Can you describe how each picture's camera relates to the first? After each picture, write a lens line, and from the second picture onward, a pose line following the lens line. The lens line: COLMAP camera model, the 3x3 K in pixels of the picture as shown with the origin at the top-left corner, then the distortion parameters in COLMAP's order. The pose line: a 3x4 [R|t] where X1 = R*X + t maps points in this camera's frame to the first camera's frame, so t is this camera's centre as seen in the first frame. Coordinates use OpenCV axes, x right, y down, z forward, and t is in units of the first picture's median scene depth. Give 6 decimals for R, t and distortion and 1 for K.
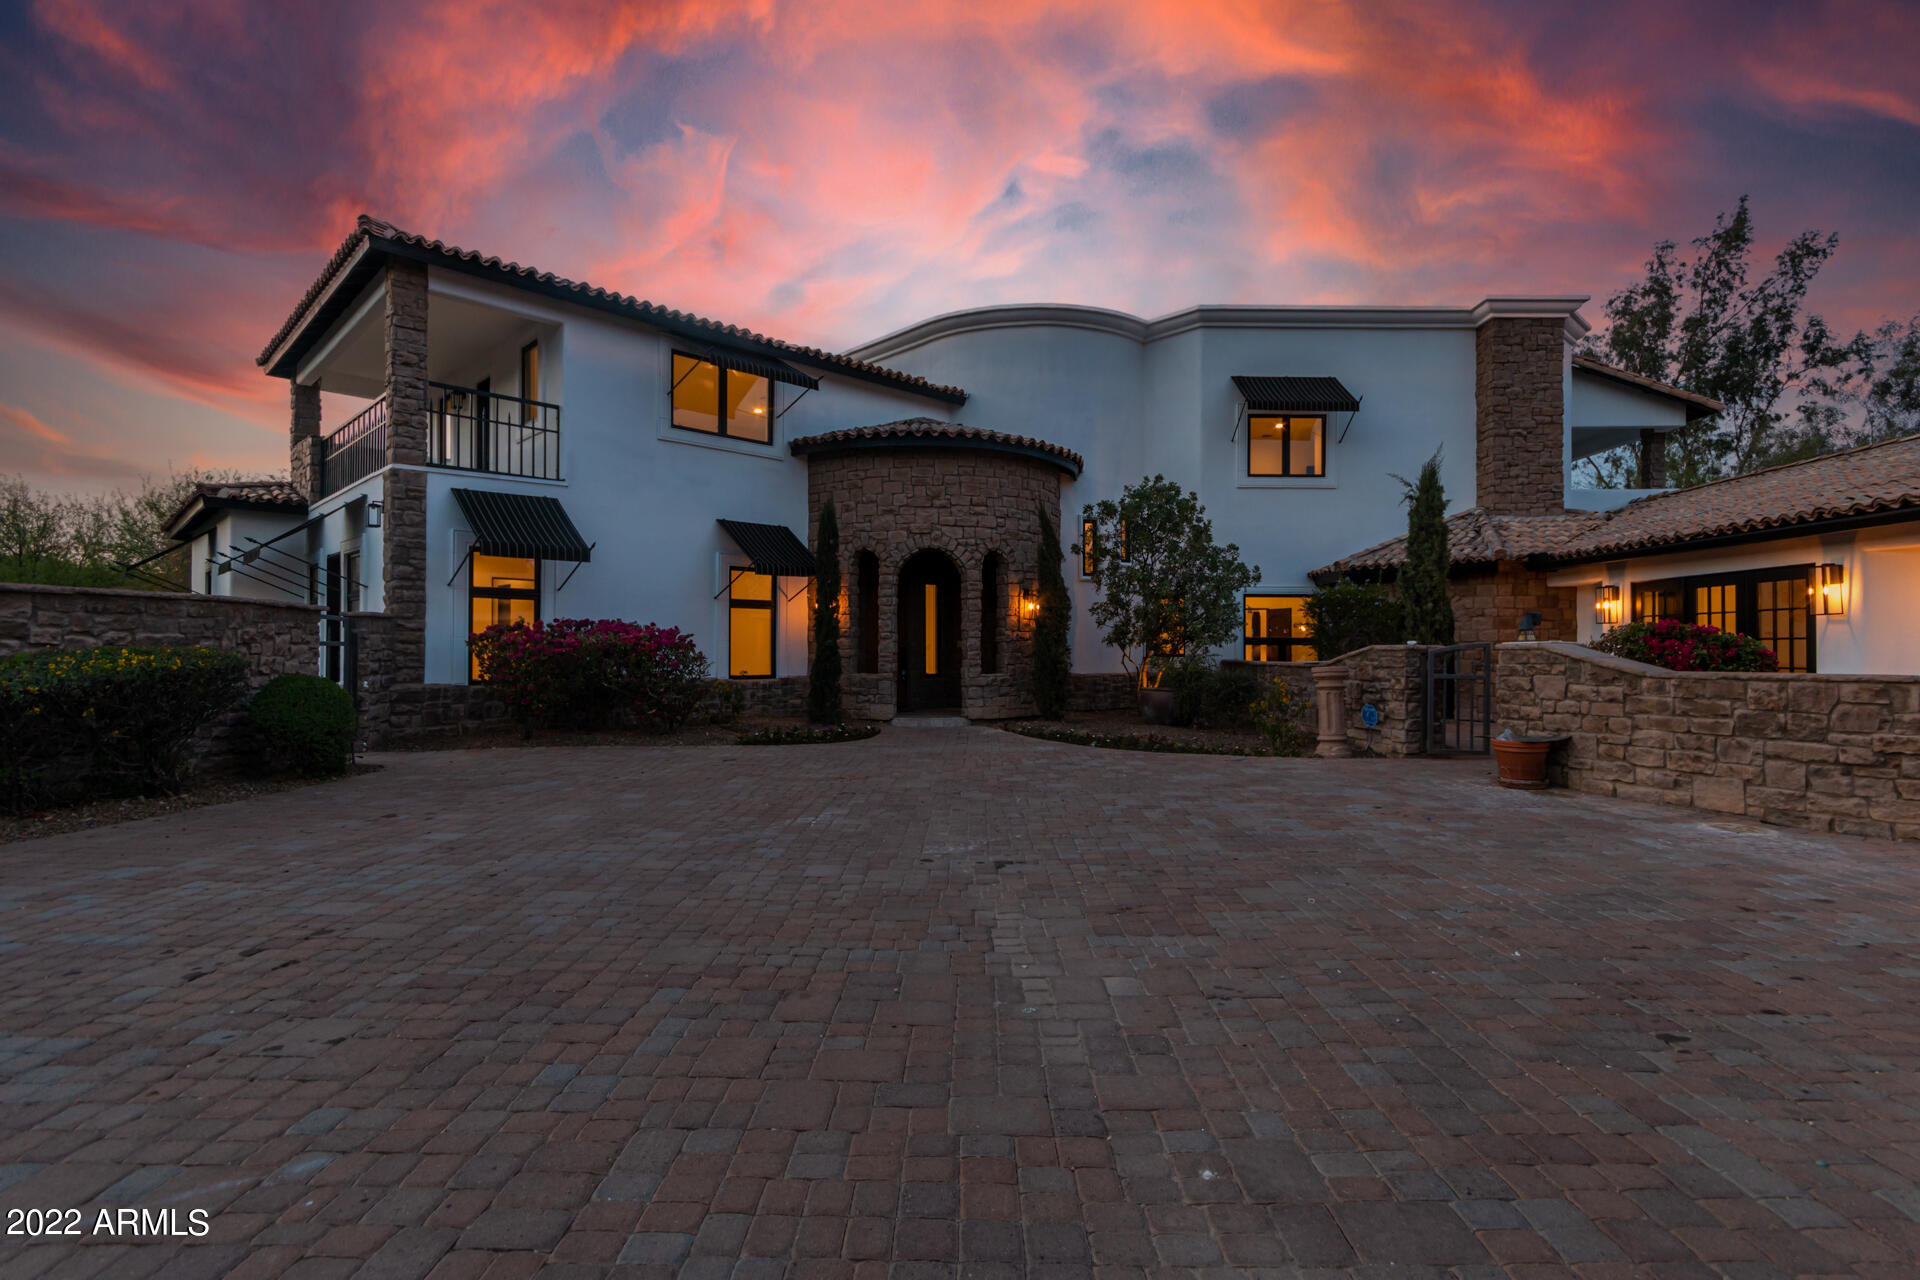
lens RADIAL K [[919.8, 0, 970.6], [0, 919.8, 643.4], [0, 0, 1]] dist [0.001453, 0.008698]
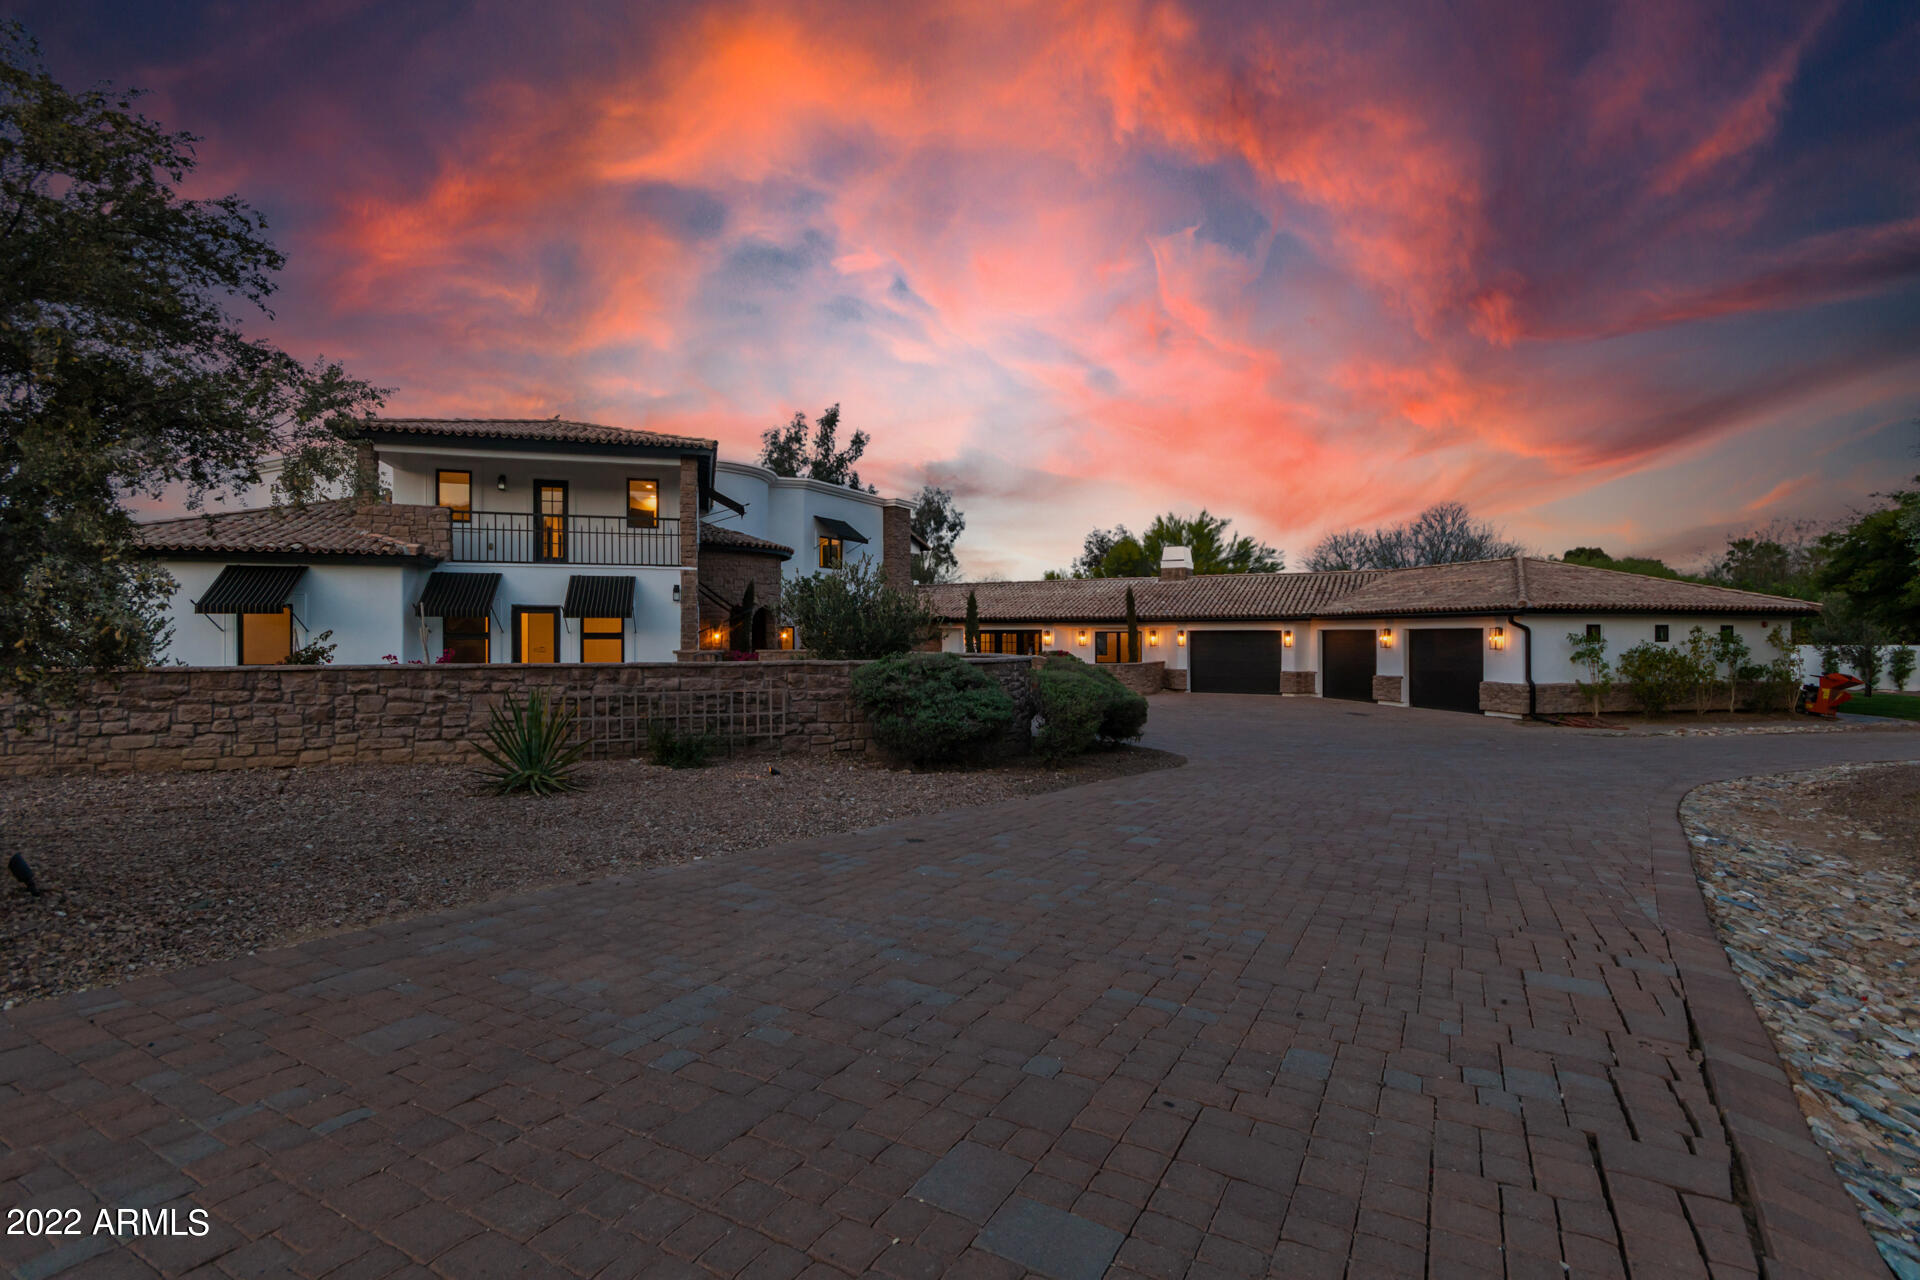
lens RADIAL K [[894.6, 0, 960.0], [0, 894.6, 640.0], [0, 0, 1]] dist [0.000520, 0.000132]
pose [[0.484834, -0.007359, 0.874575, -1.434231], [-0.006656, 0.999905, 0.012104, -0.057734], [-0.874581, -0.011689, 0.484739, -0.233220]]
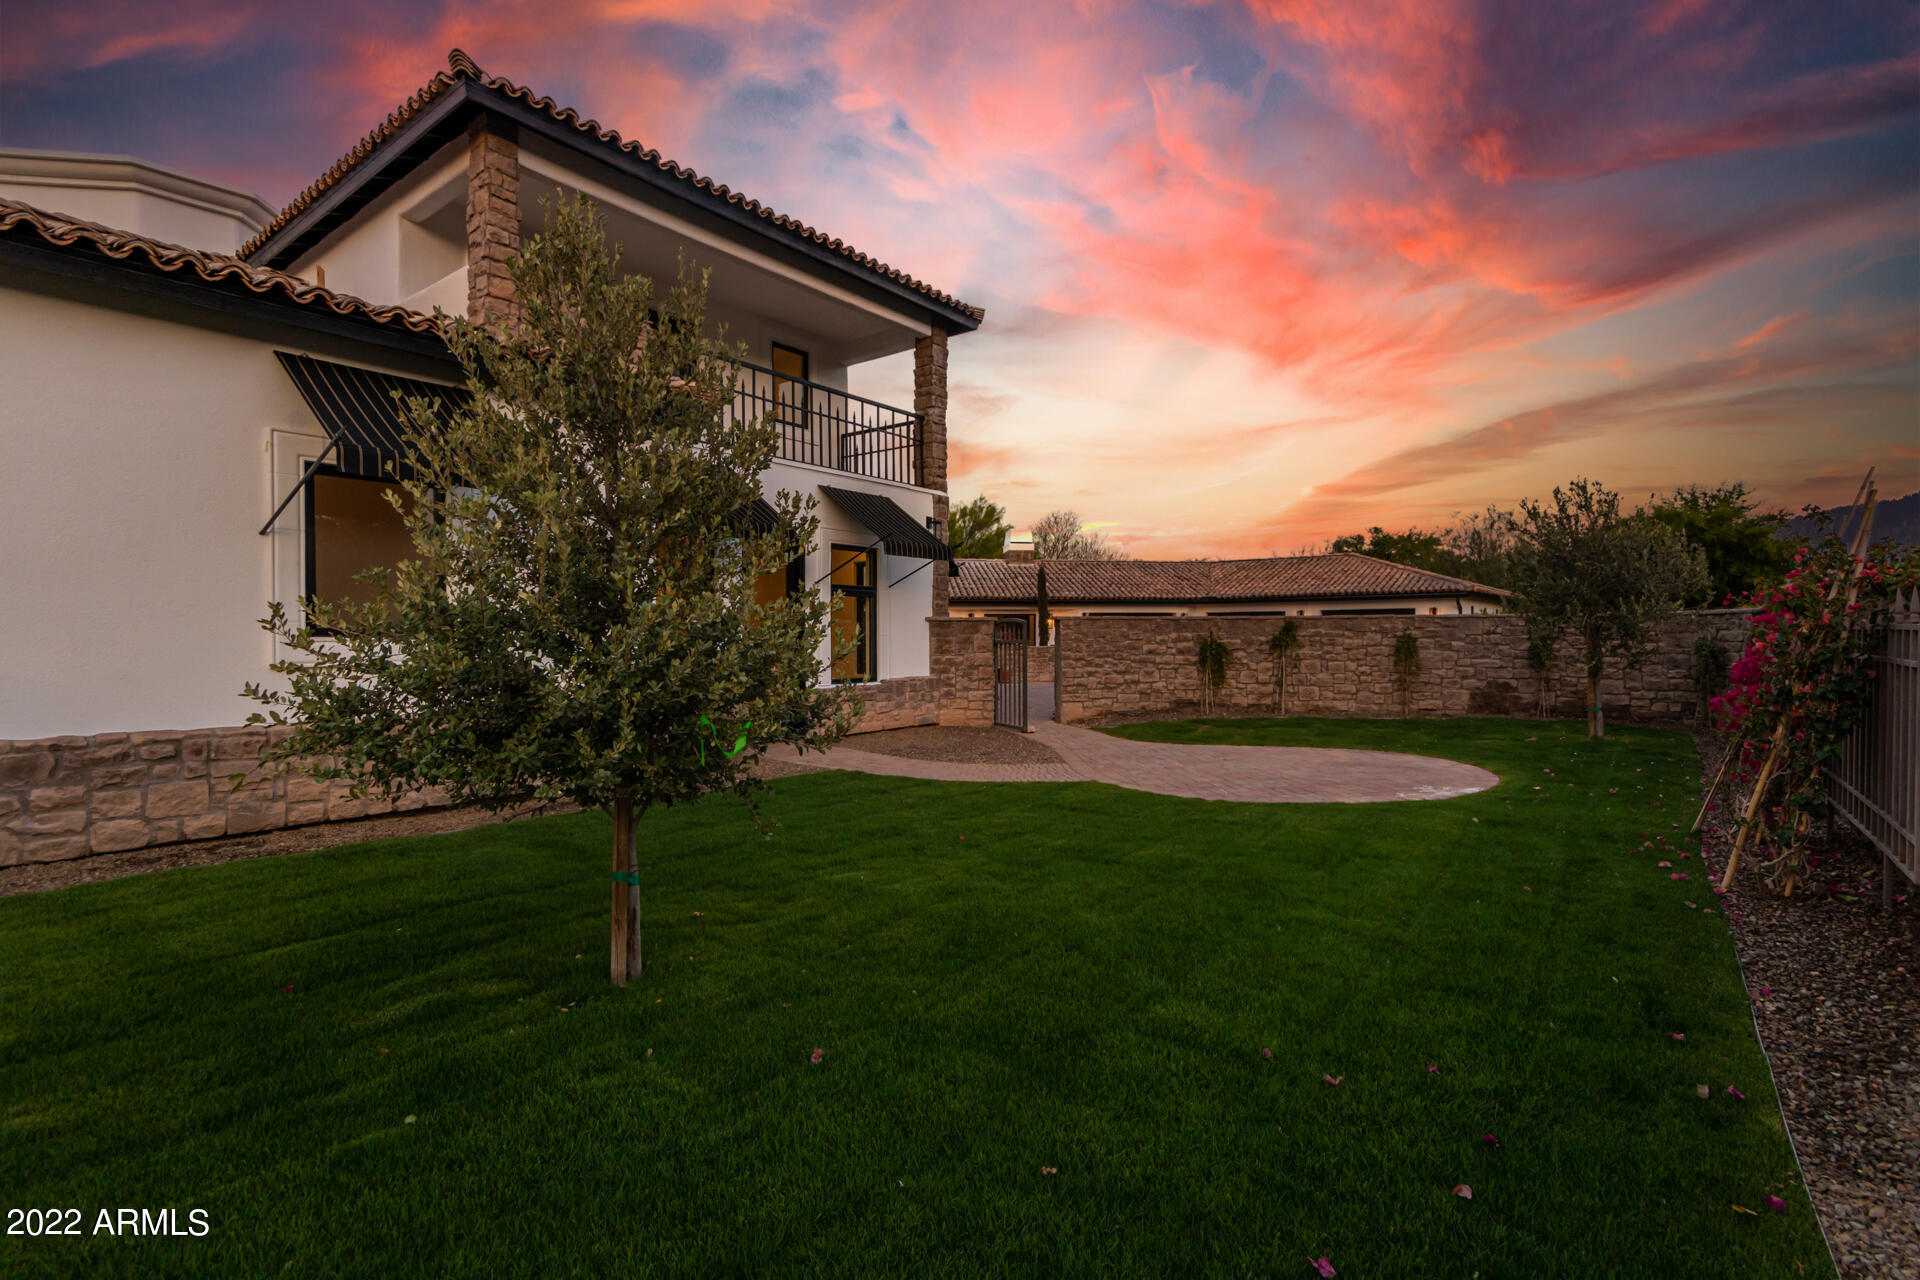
lens RADIAL K [[919.8, 0, 970.6], [0, 919.8, 643.4], [0, 0, 1]] dist [0.001453, 0.008698]
pose [[-0.146839, -0.008031, 0.989128, -1.366249], [-0.005638, 0.999958, 0.007281, -0.005394], [-0.989144, -0.004507, -0.146878, 0.855404]]
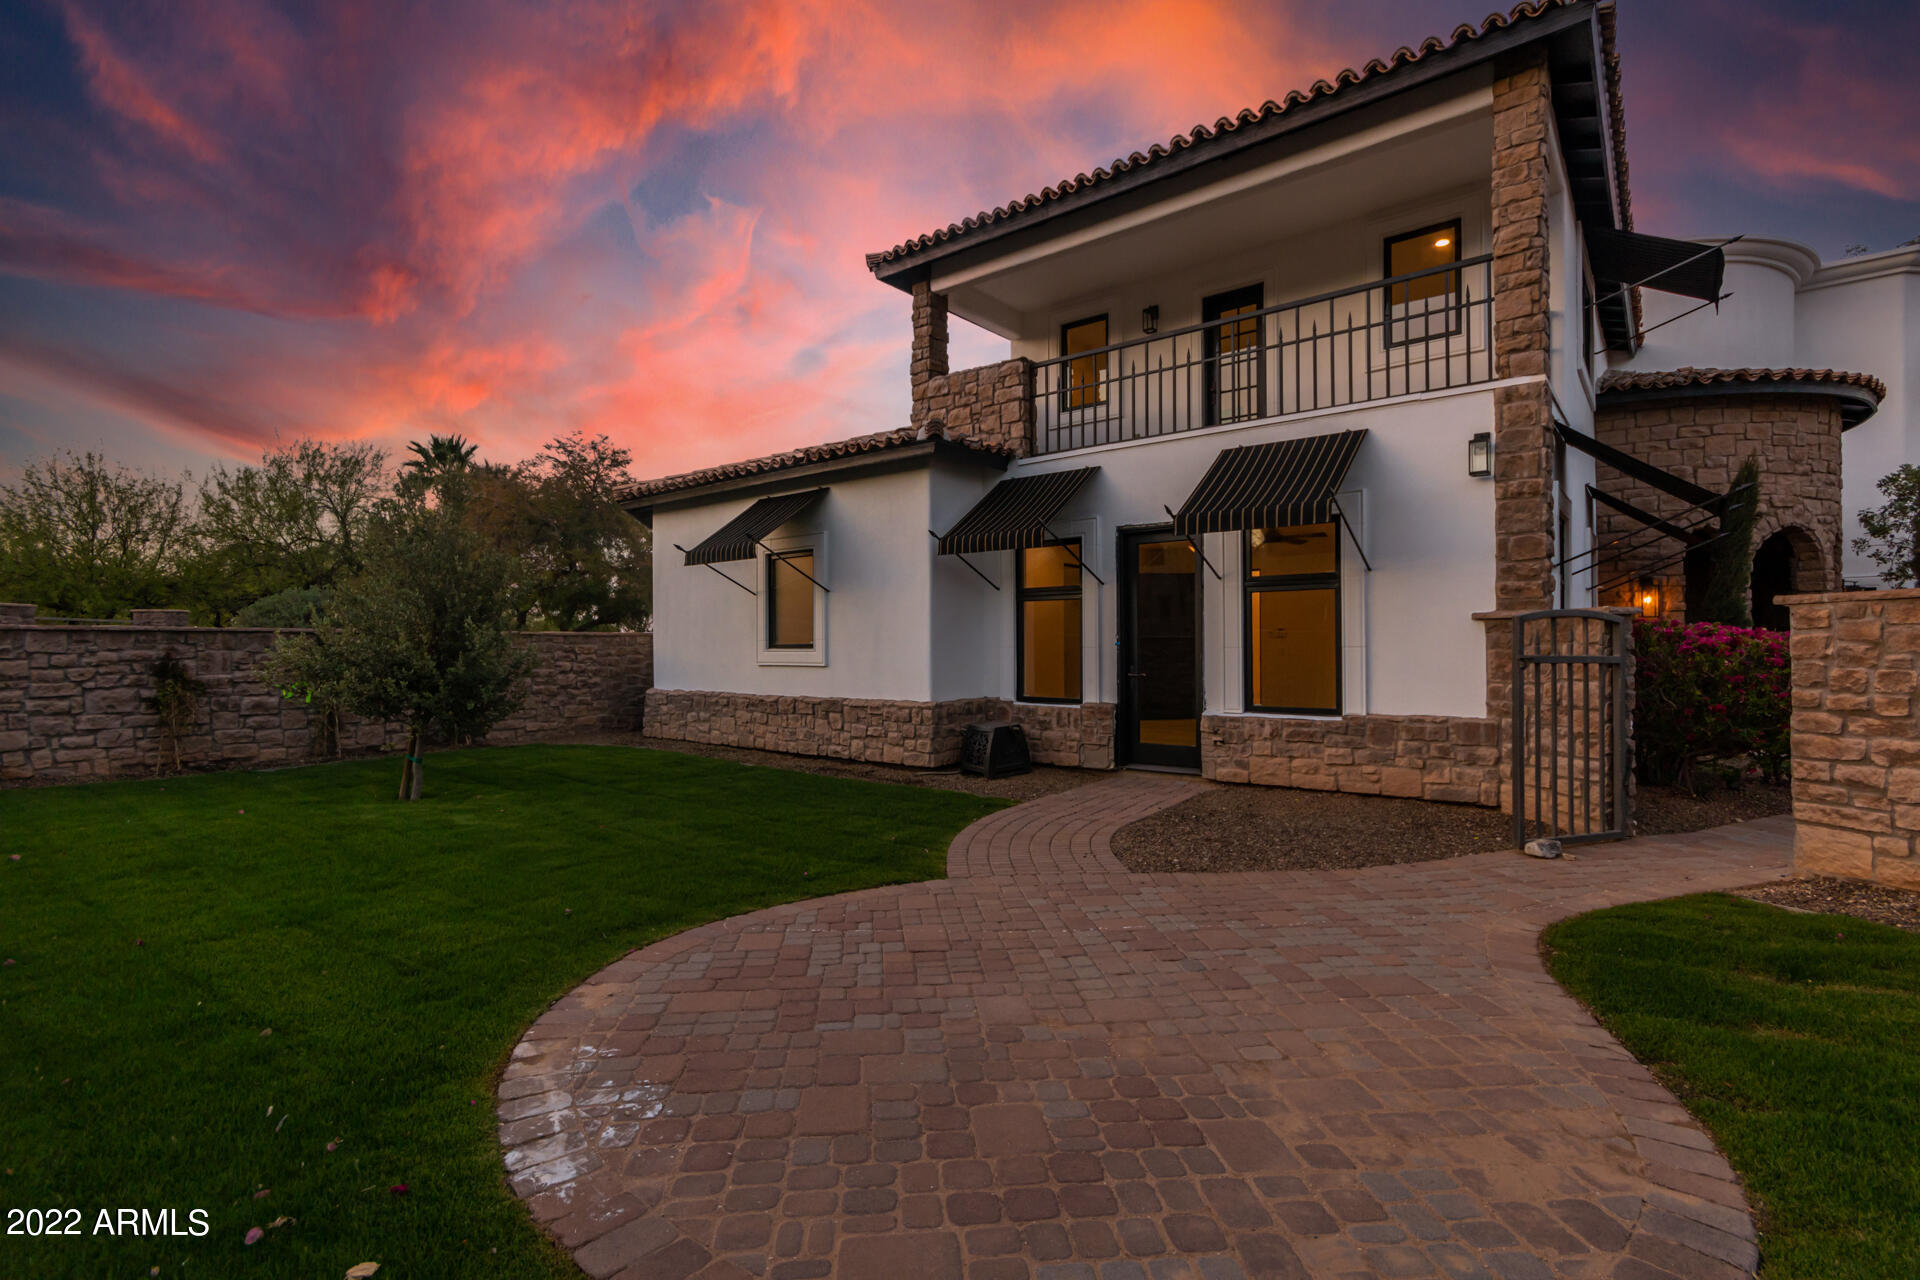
lens RADIAL K [[885.8, 0, 966.9], [0, 885.8, 640.3], [0, 0, 1]] dist [0.004771, 0.000304]
pose [[0.993367, -0.004676, 0.114889, -0.816843], [0.004492, 0.999988, 0.001862, -0.011206], [-0.114897, -0.001333, 0.993377, 0.326762]]
